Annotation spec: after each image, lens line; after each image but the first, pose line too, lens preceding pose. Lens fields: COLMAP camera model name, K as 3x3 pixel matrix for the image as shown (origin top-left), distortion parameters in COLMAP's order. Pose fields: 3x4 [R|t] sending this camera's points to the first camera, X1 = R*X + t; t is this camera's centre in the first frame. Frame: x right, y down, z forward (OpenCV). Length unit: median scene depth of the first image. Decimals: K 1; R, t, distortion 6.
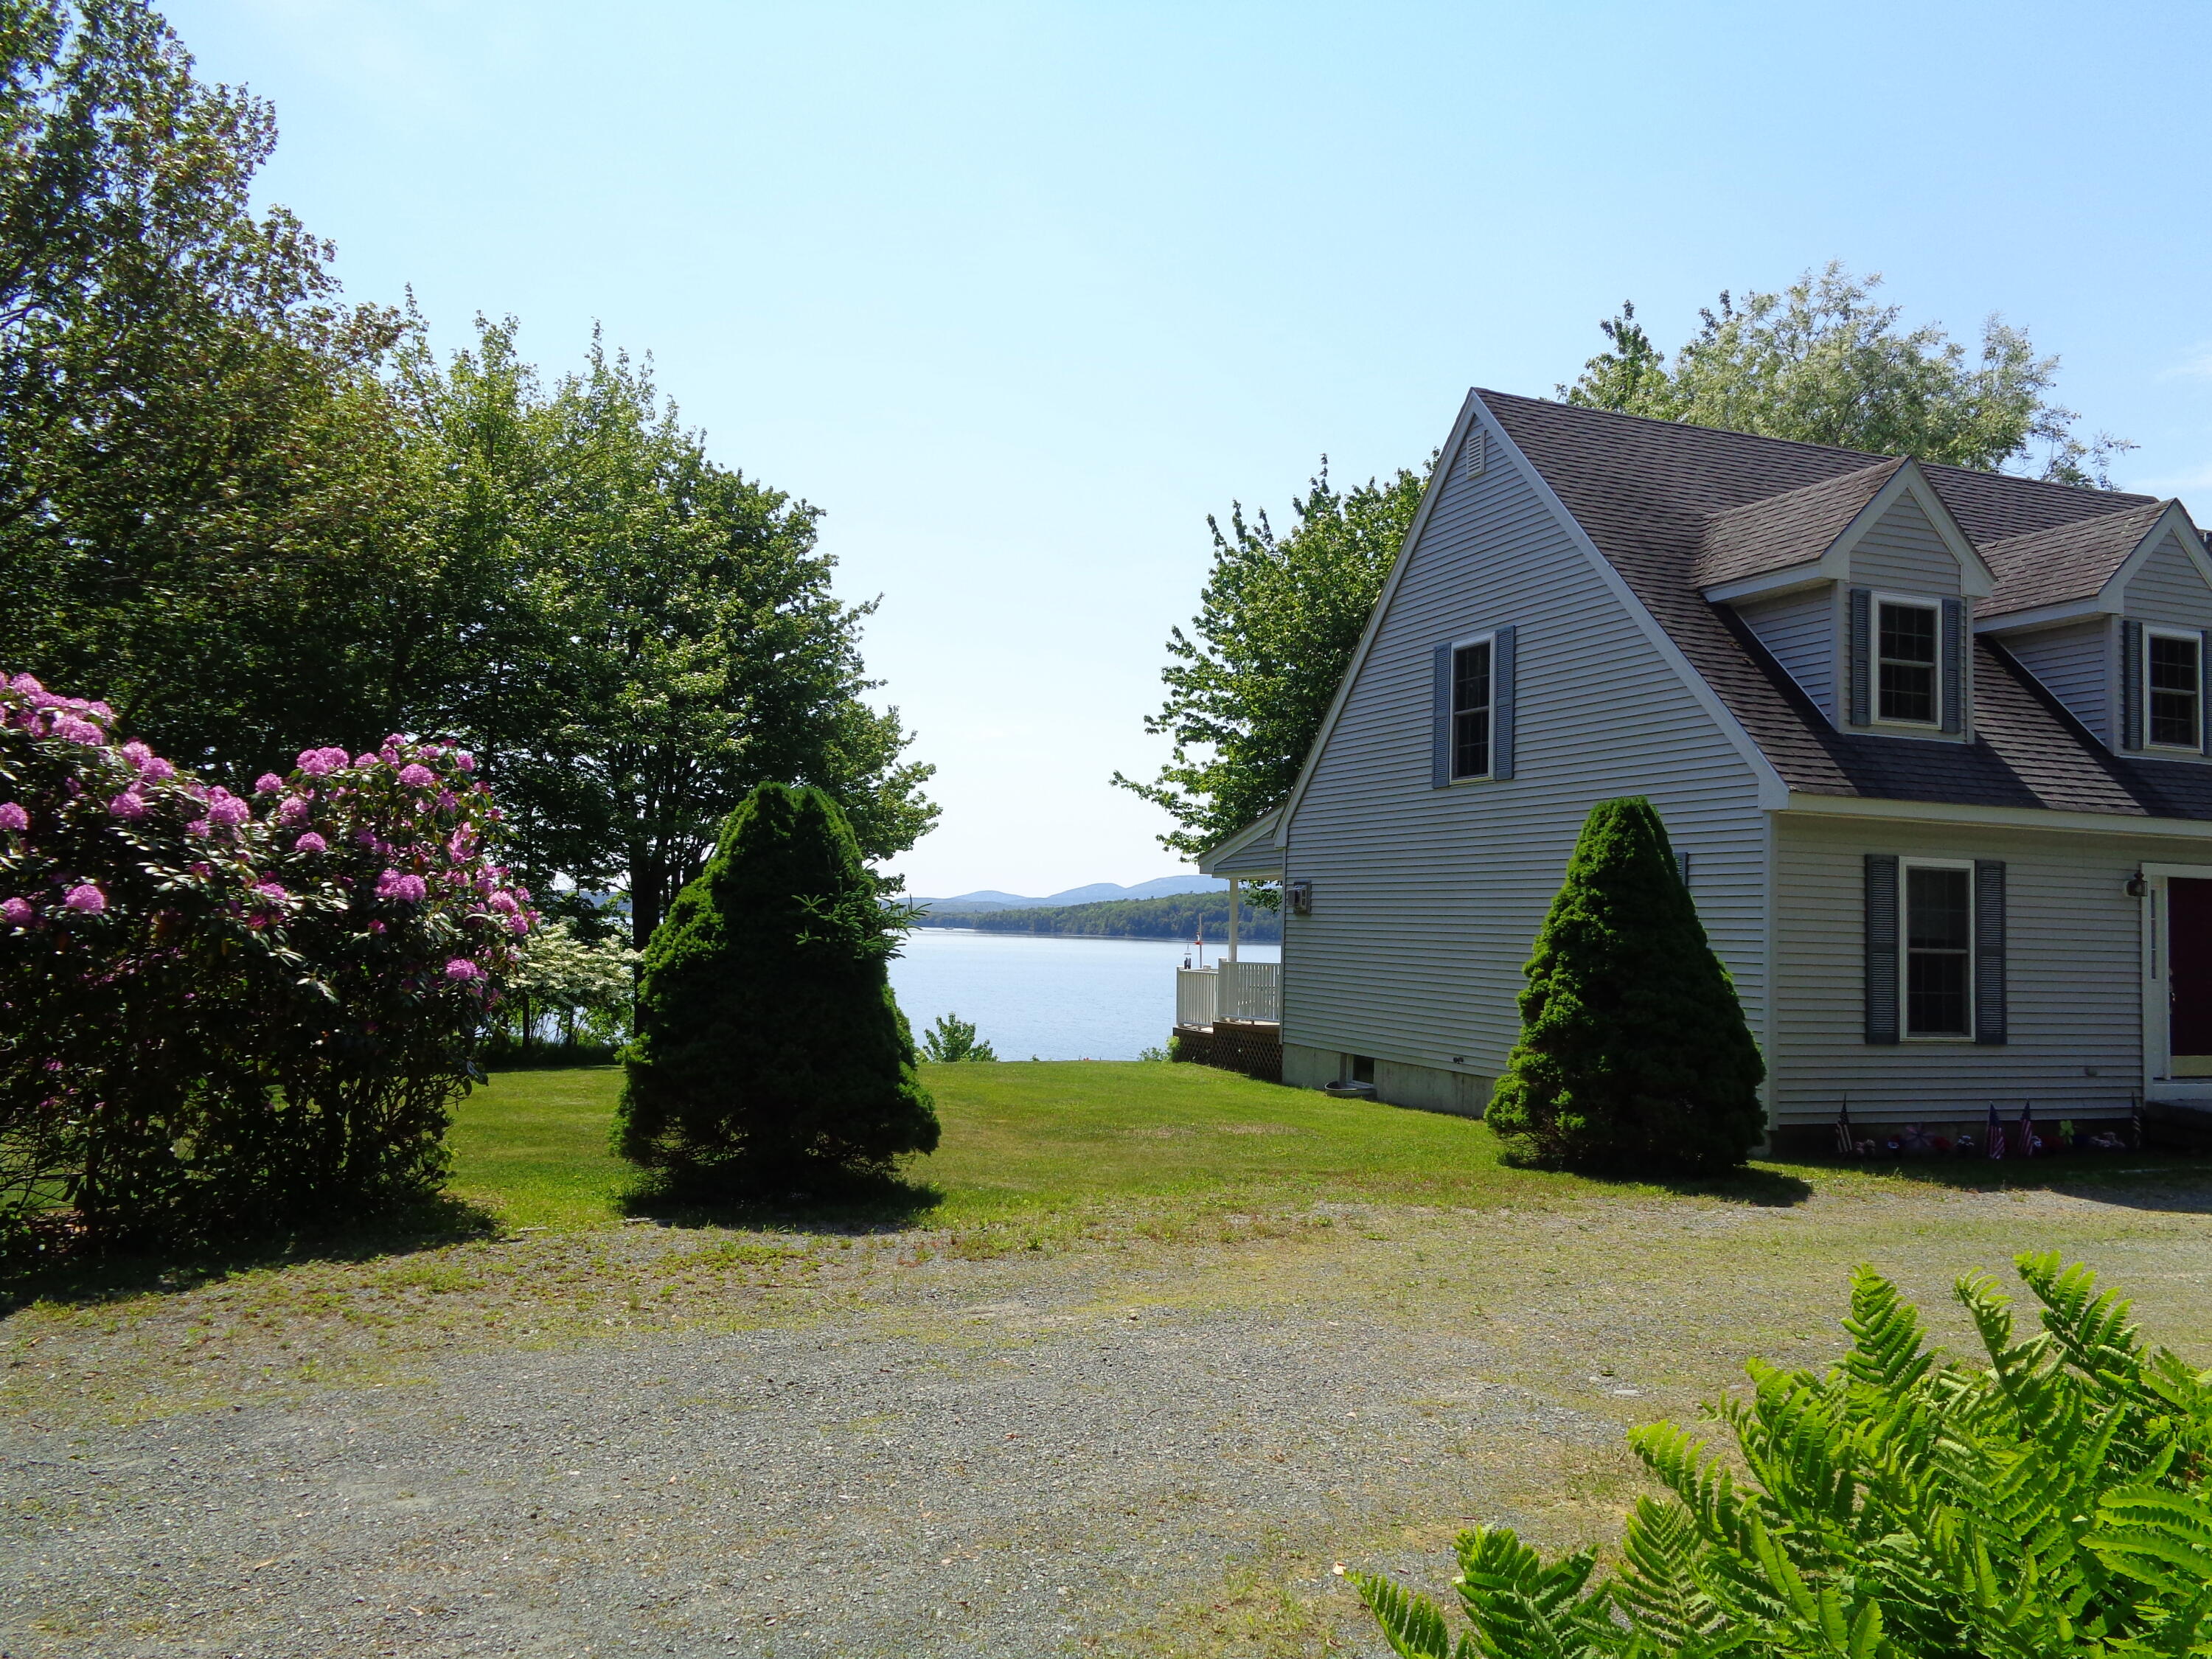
lens RADIAL K [[1659.2, 0, 1099.2], [0, 1659.2, 811.9], [0, 0, 1]] dist [-0.001615, 0.002836]
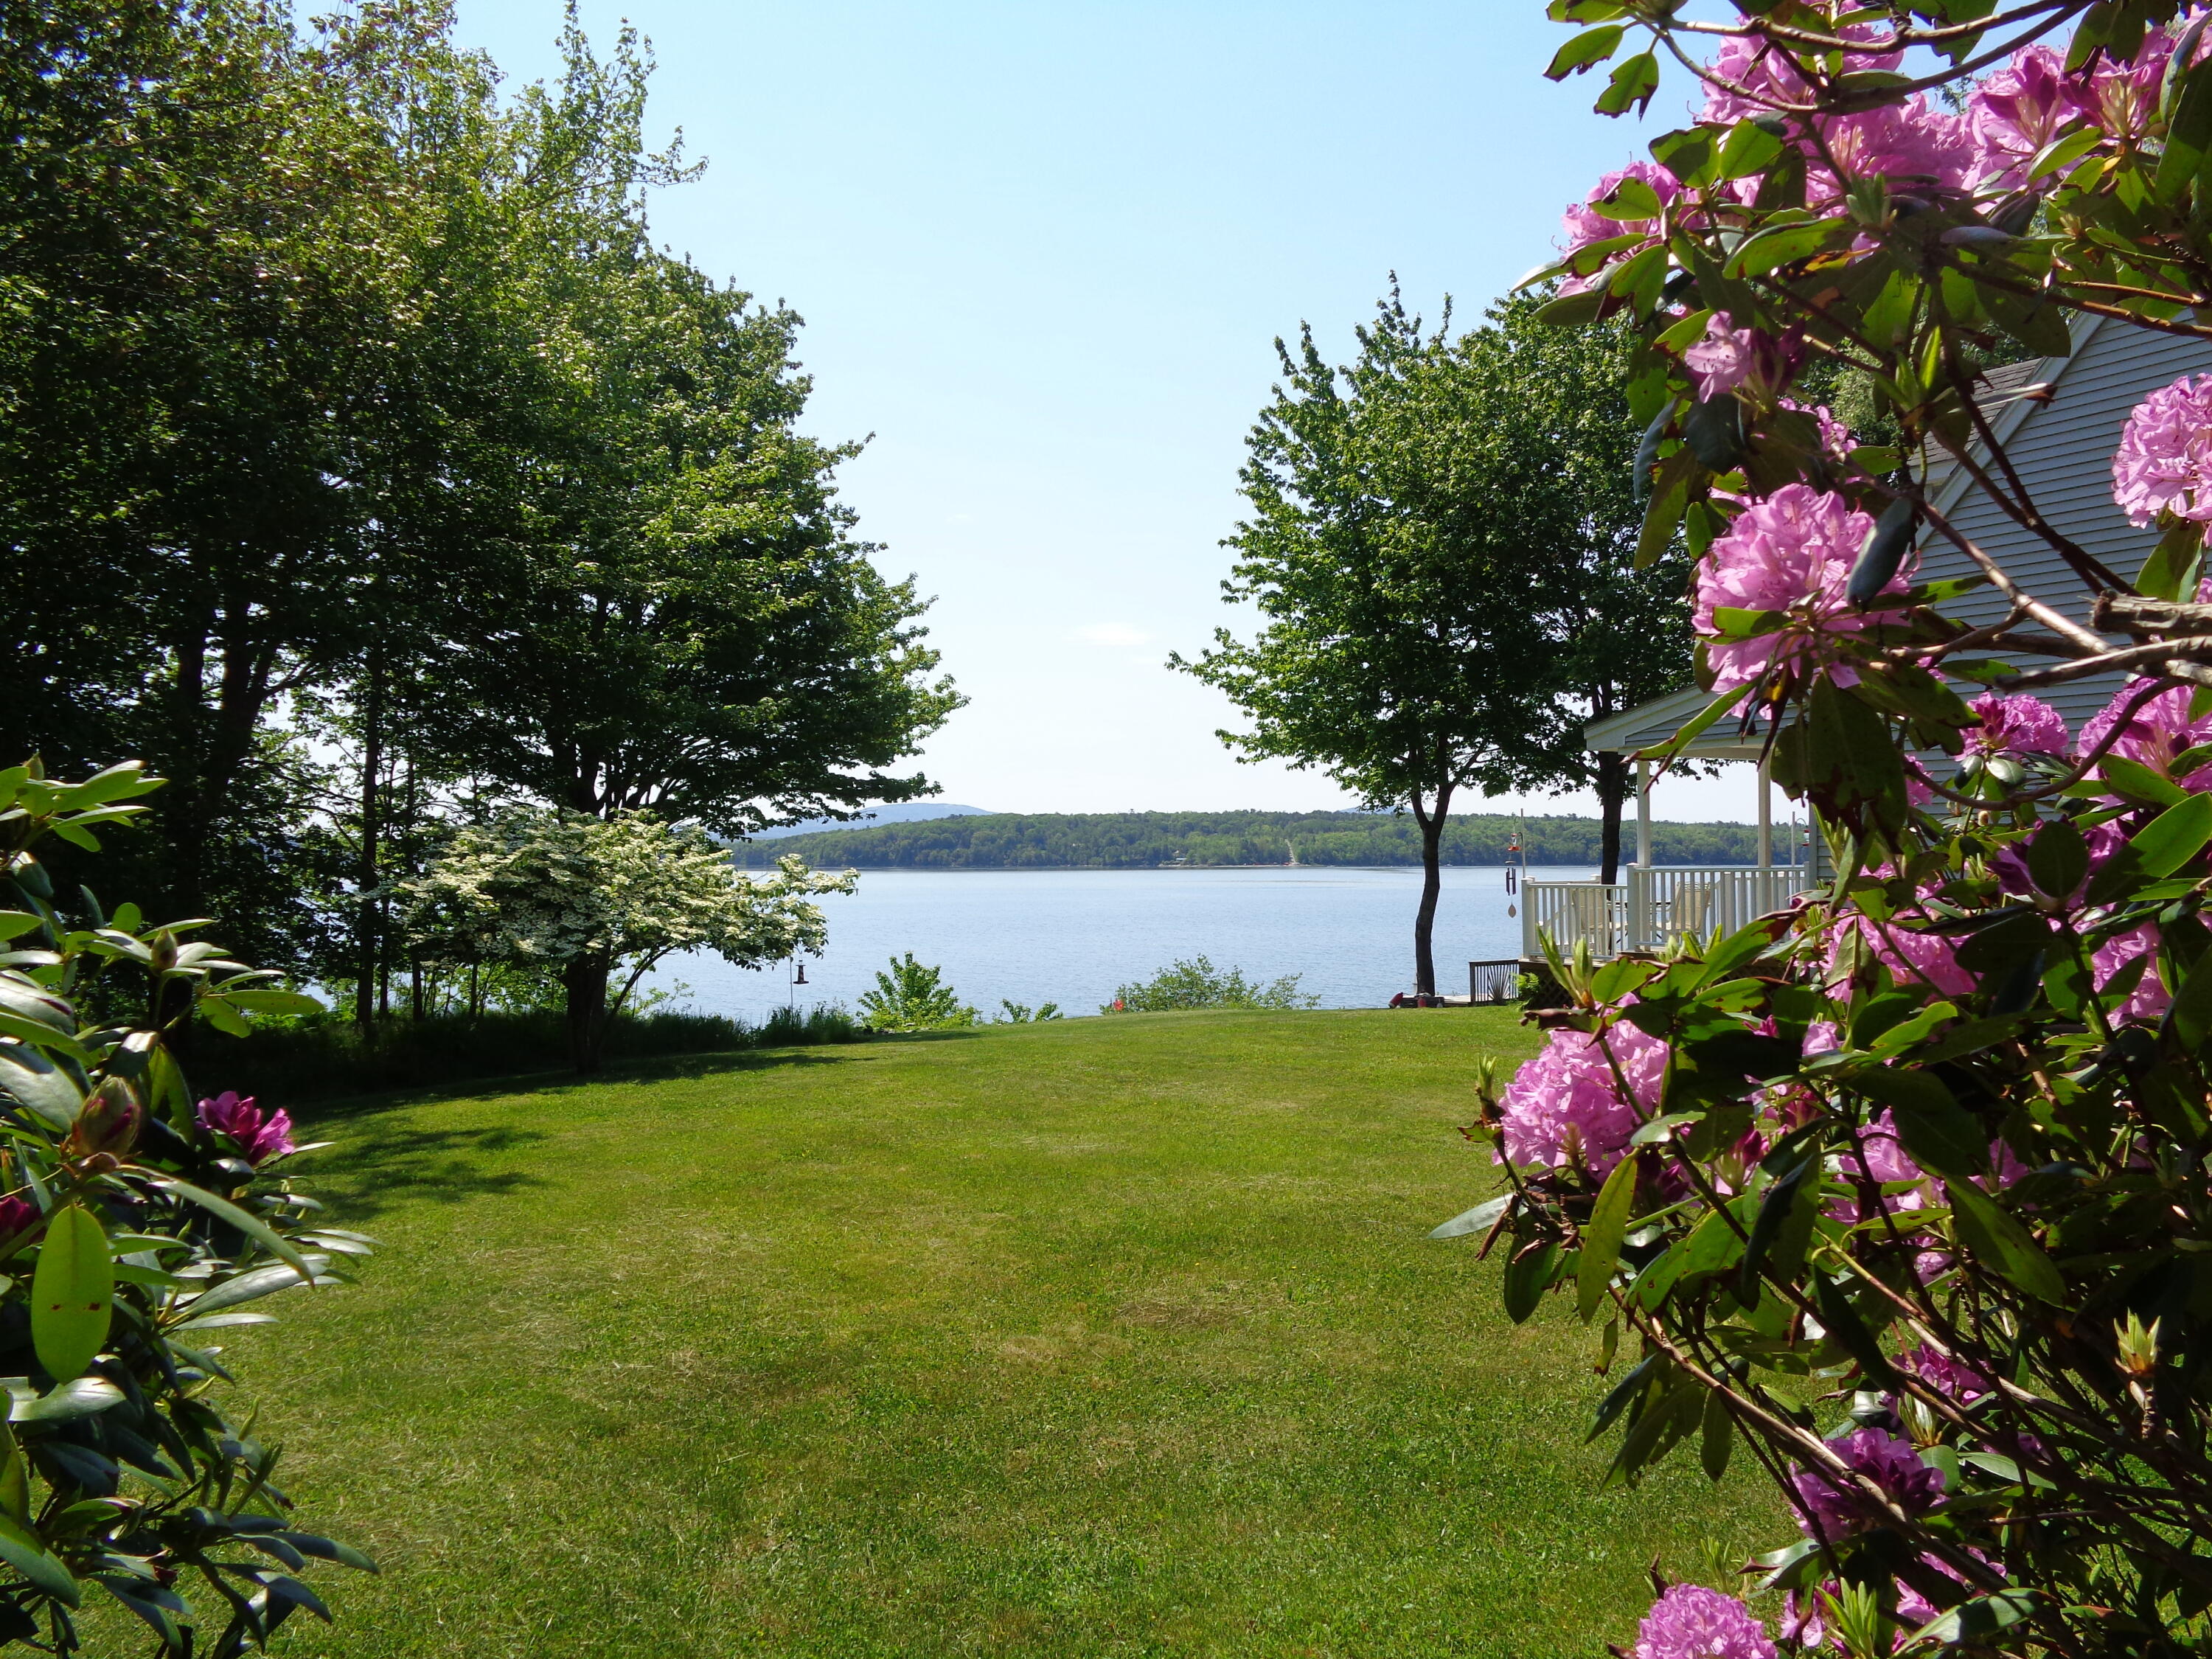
lens RADIAL K [[1659.2, 0, 1099.2], [0, 1659.2, 811.9], [0, 0, 1]] dist [-0.001615, 0.002836]
pose [[0.984674, -0.025015, 0.172602, -0.167497], [0.017438, 0.998822, 0.045275, 0.016518], [-0.173532, -0.041571, 0.983951, 0.199345]]
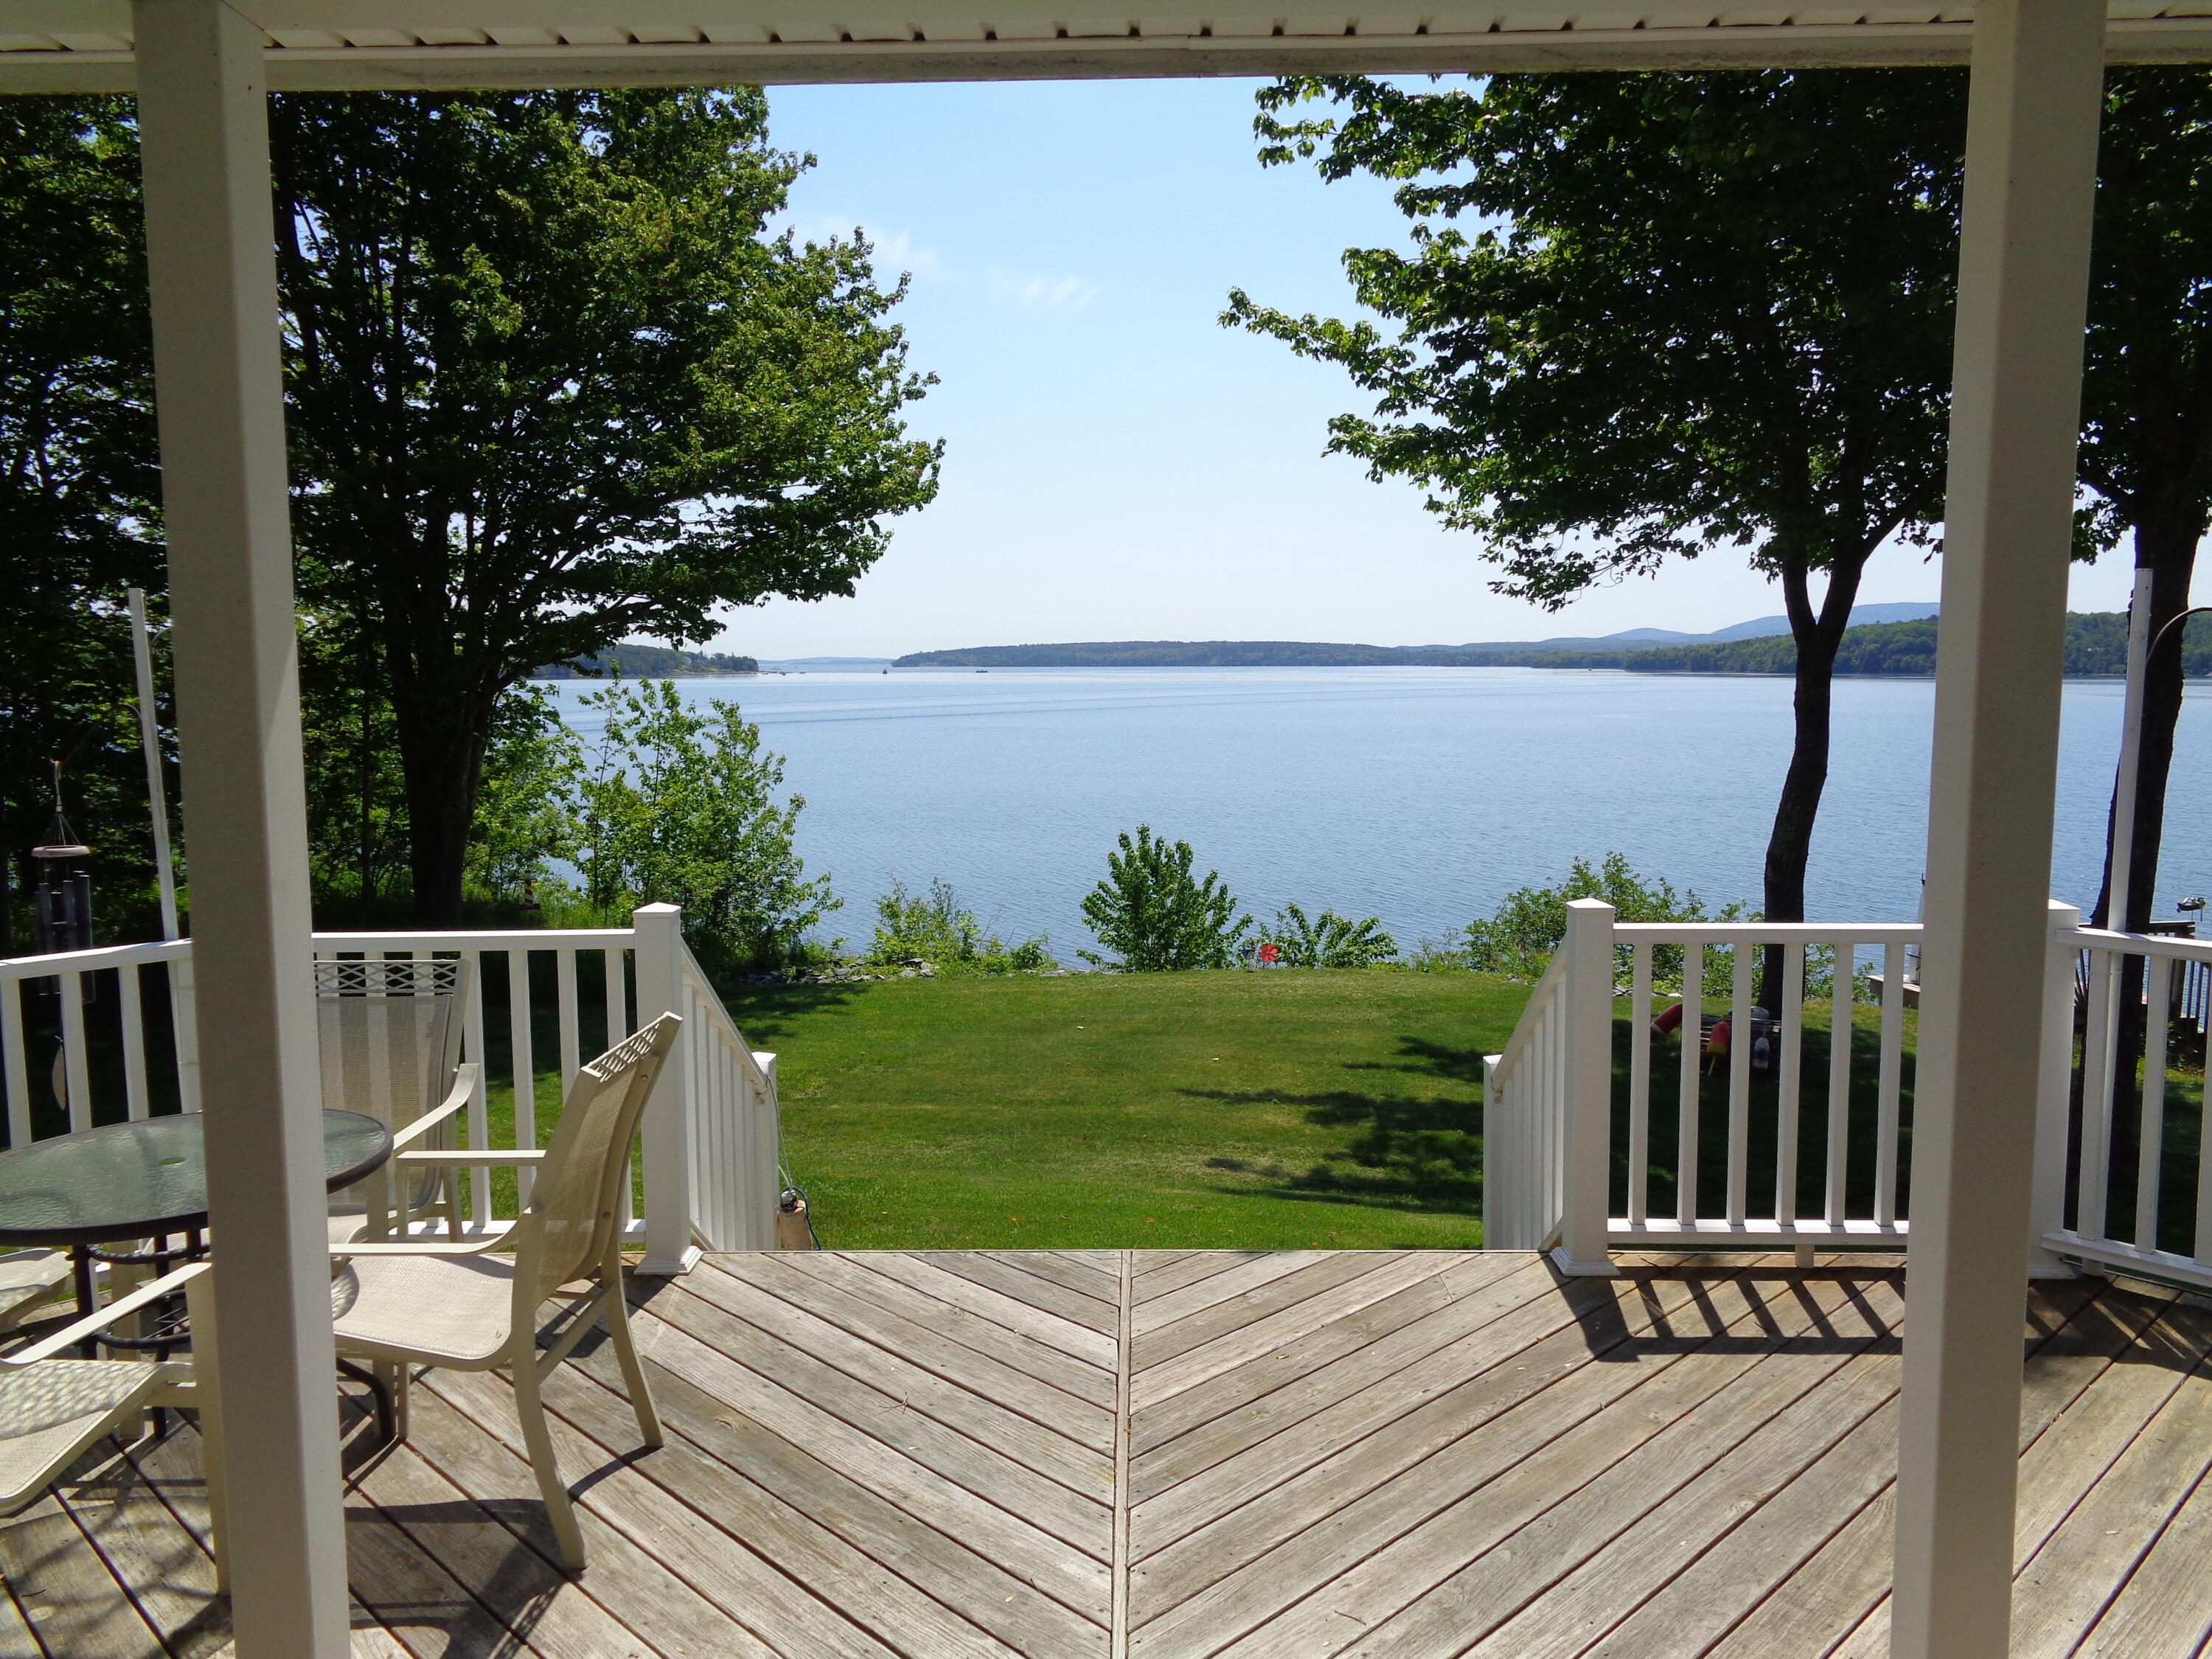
lens RADIAL K [[1659.2, 0, 1099.2], [0, 1659.2, 811.9], [0, 0, 1]] dist [-0.001615, 0.002836]
pose [[0.927060, 0.007431, -0.374839, 0.134213], [0.049850, 0.988483, 0.142887, 0.042963], [0.371584, -0.151151, 0.916012, 0.585631]]
